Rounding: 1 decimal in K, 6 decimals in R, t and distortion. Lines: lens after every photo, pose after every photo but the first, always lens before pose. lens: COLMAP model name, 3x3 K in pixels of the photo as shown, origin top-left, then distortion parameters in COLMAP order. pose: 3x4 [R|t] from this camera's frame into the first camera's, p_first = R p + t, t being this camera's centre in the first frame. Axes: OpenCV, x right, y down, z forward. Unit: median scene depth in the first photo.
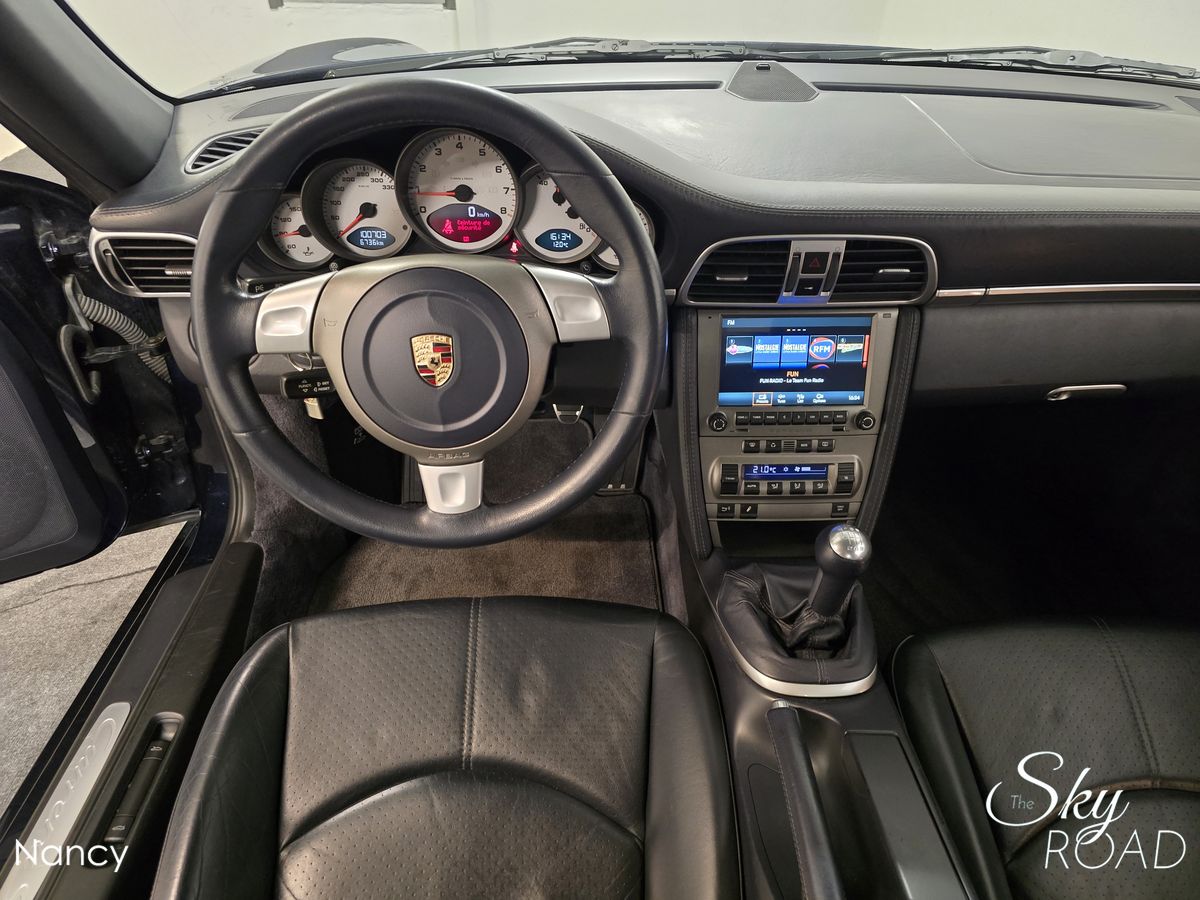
lens RADIAL K [[816.9, 0, 600.1], [0, 816.9, 504.5], [0, 0, 1]] dist [0.061520, -0.060796]
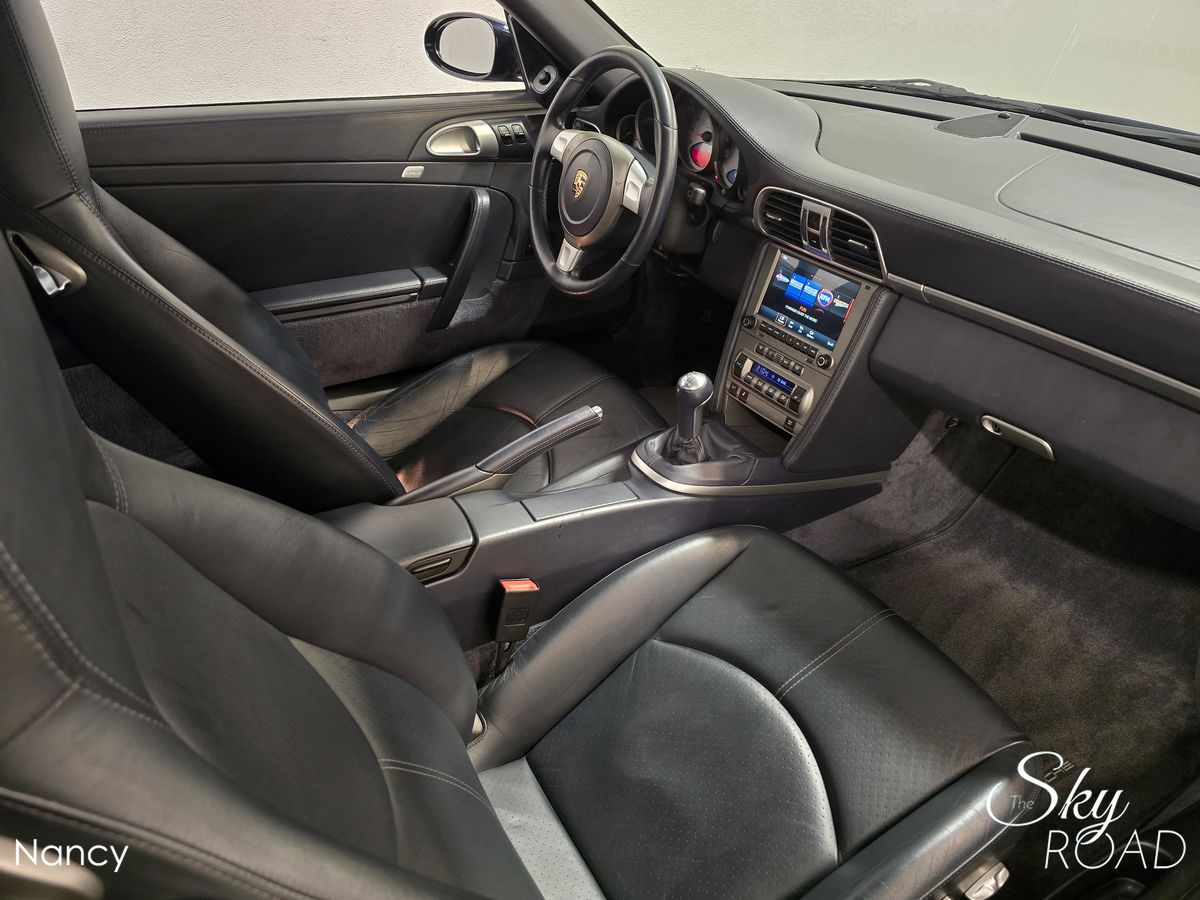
lens RADIAL K [[816.9, 0, 600.1], [0, 816.9, 504.5], [0, 0, 1]] dist [0.061520, -0.060796]
pose [[0.525706, 0.503510, -0.685646, 1.159208], [-0.546835, 0.817438, 0.181018, 0.042211], [0.651617, 0.279773, 0.705069, -0.083078]]
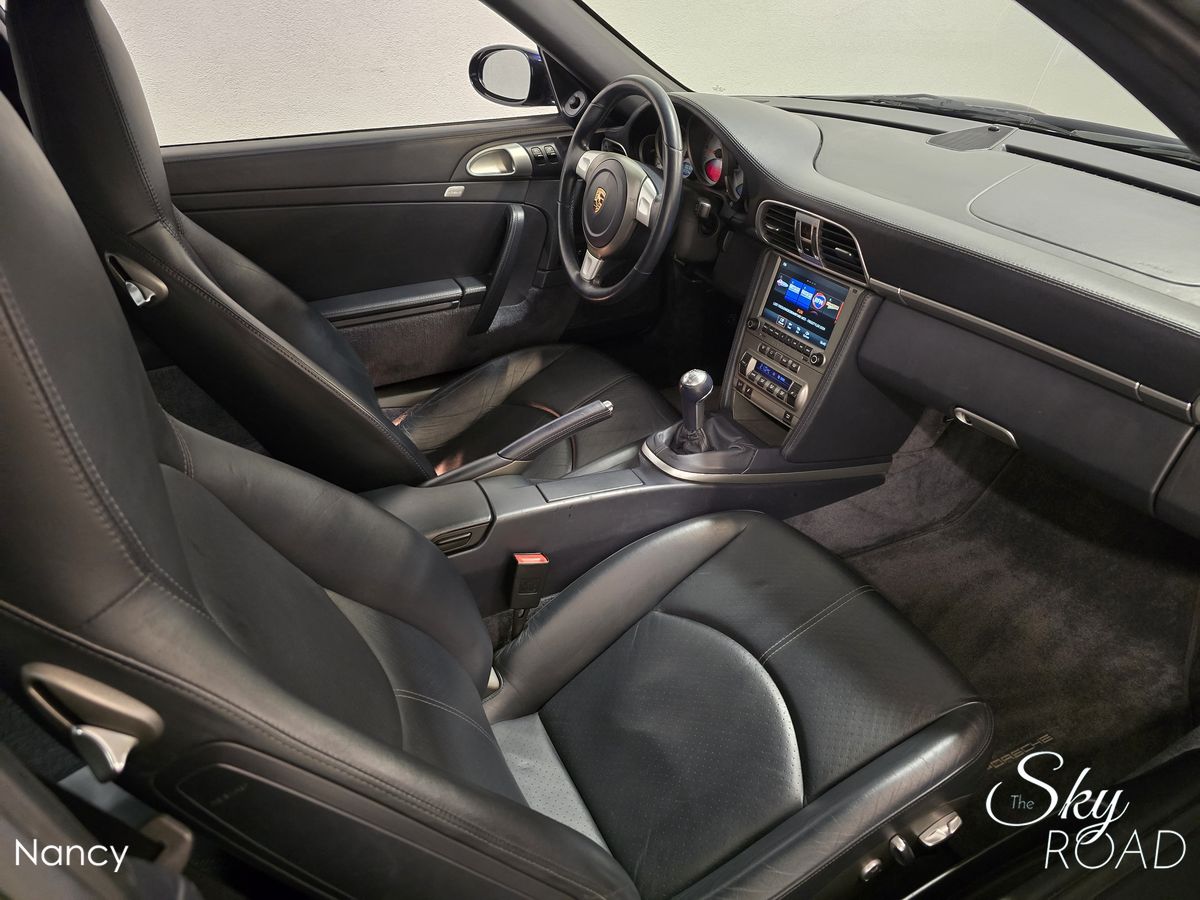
lens RADIAL K [[816.9, 0, 600.1], [0, 816.9, 504.5], [0, 0, 1]] dist [0.061520, -0.060796]
pose [[0.464348, 0.503966, -0.728285, 1.324016], [-0.538156, 0.813650, 0.219913, -0.009049], [0.703398, 0.289815, 0.649029, -0.106102]]
